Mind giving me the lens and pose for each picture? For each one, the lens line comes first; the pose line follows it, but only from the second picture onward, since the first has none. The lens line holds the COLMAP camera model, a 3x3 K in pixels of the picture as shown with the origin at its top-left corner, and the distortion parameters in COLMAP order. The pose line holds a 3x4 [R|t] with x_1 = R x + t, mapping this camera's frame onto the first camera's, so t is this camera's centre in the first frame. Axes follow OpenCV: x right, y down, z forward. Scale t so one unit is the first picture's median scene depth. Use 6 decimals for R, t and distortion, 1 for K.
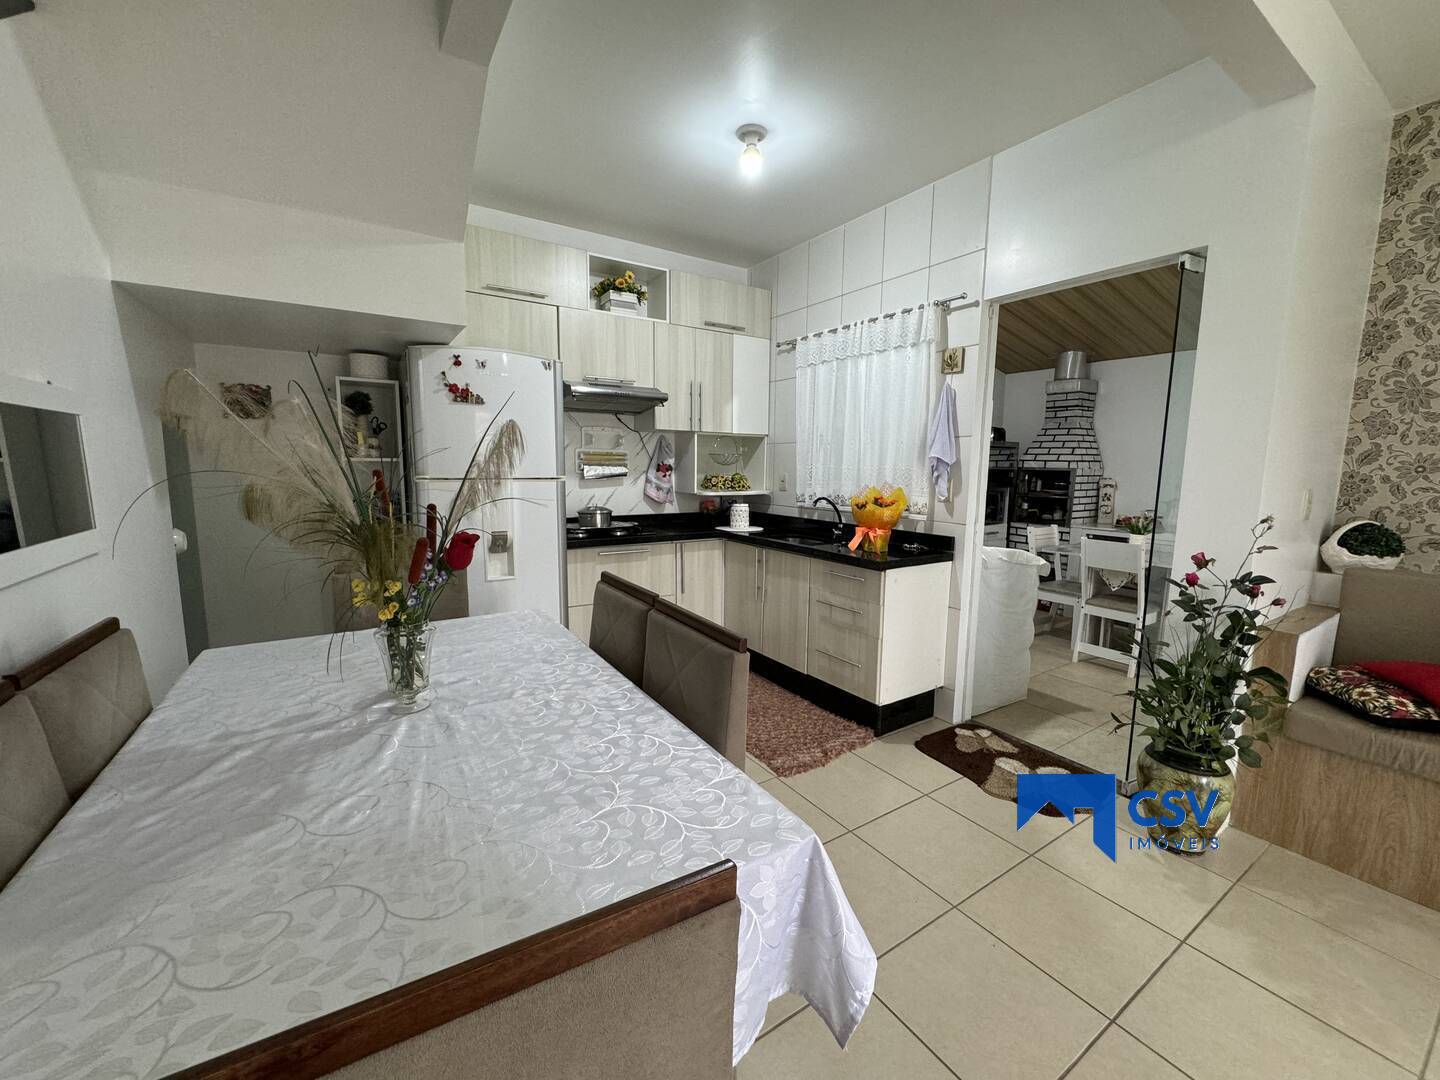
lens RADIAL K [[574.5, 0, 718.0], [0, 574.5, 541.2], [0, 0, 1]] dist [-0.001998, 0.000185]
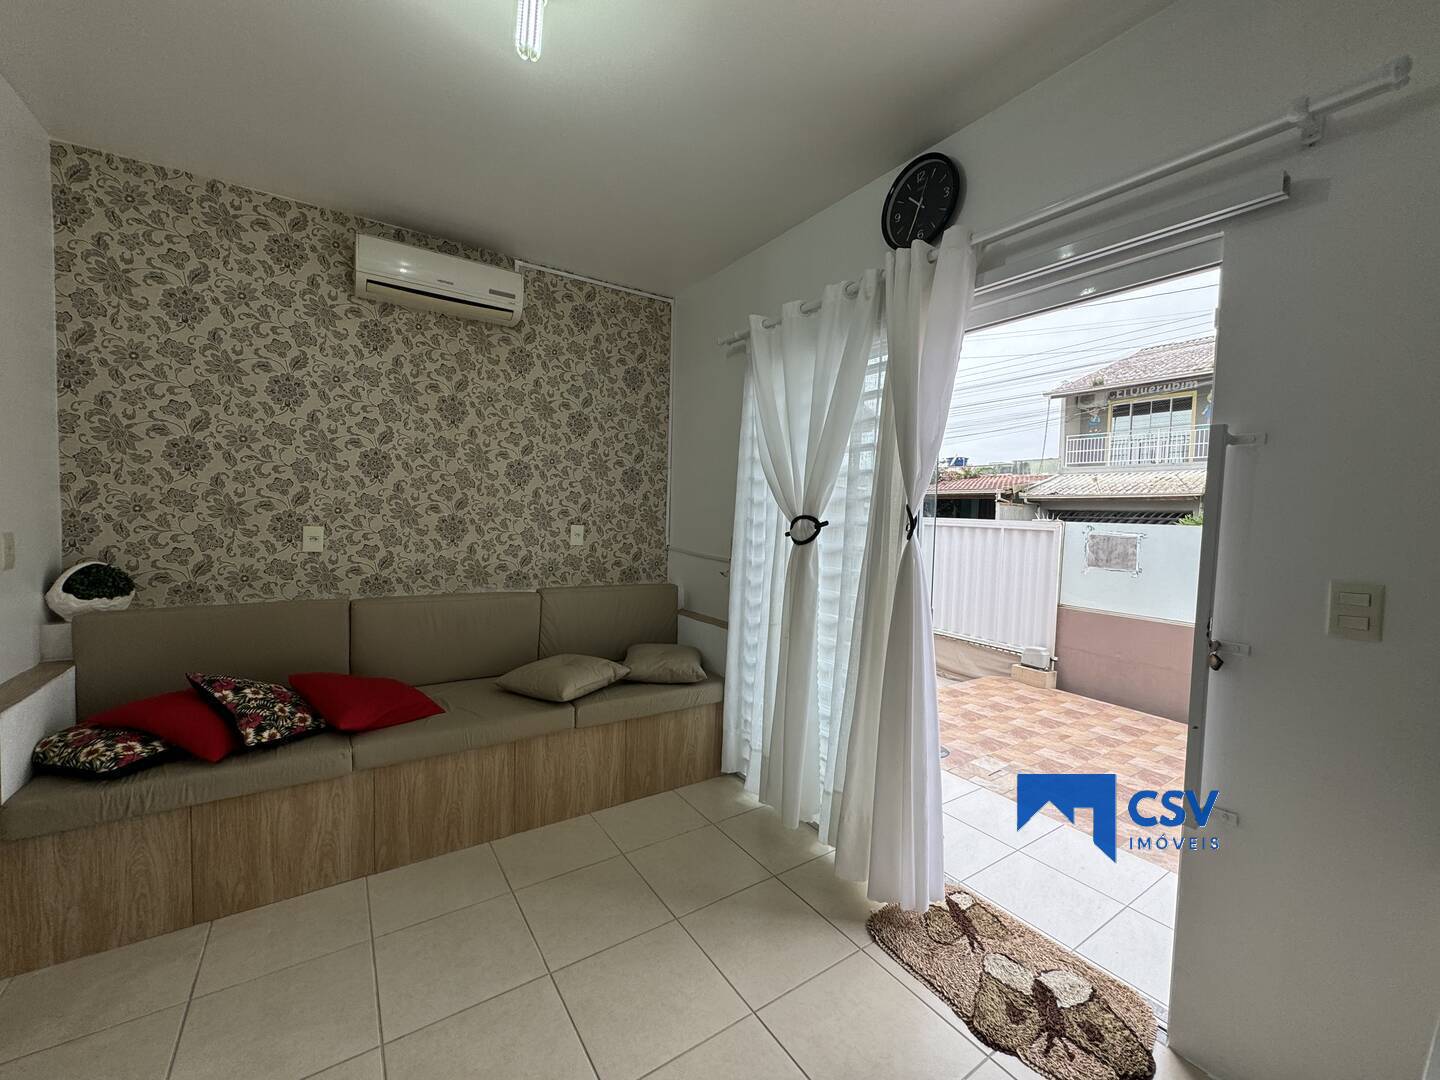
lens RADIAL K [[574.5, 0, 721.1], [0, 574.5, 540.3], [0, 0, 1]] dist [-0.001998, 0.000185]
pose [[-0.016105, -0.058618, 0.998151, 0.103512], [0.103808, 0.992787, 0.059978, -0.012592], [-0.994467, 0.104582, -0.009904, -0.021239]]
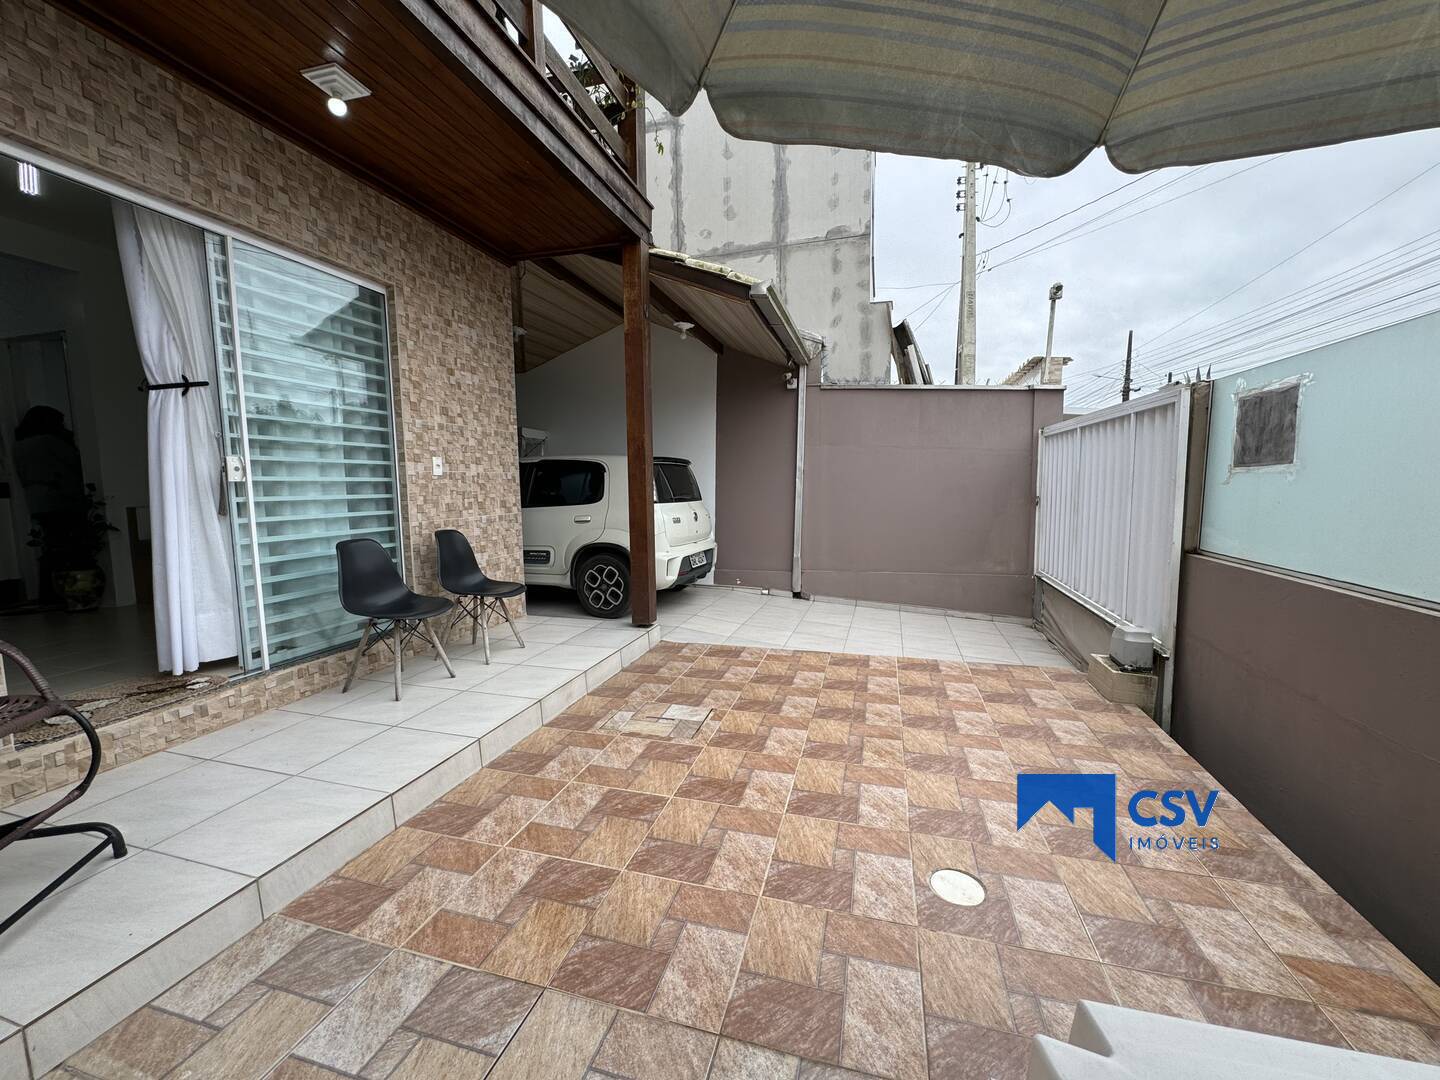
lens RADIAL K [[574.5, 0, 719.7], [0, 574.5, 540.4], [0, 0, 1]] dist [-0.001998, 0.000185]
pose [[0.758054, -0.081188, 0.647119, 0.666913], [0.105586, 0.994410, 0.001072, 0.277728], [-0.643589, 0.067514, 0.762388, -1.150129]]
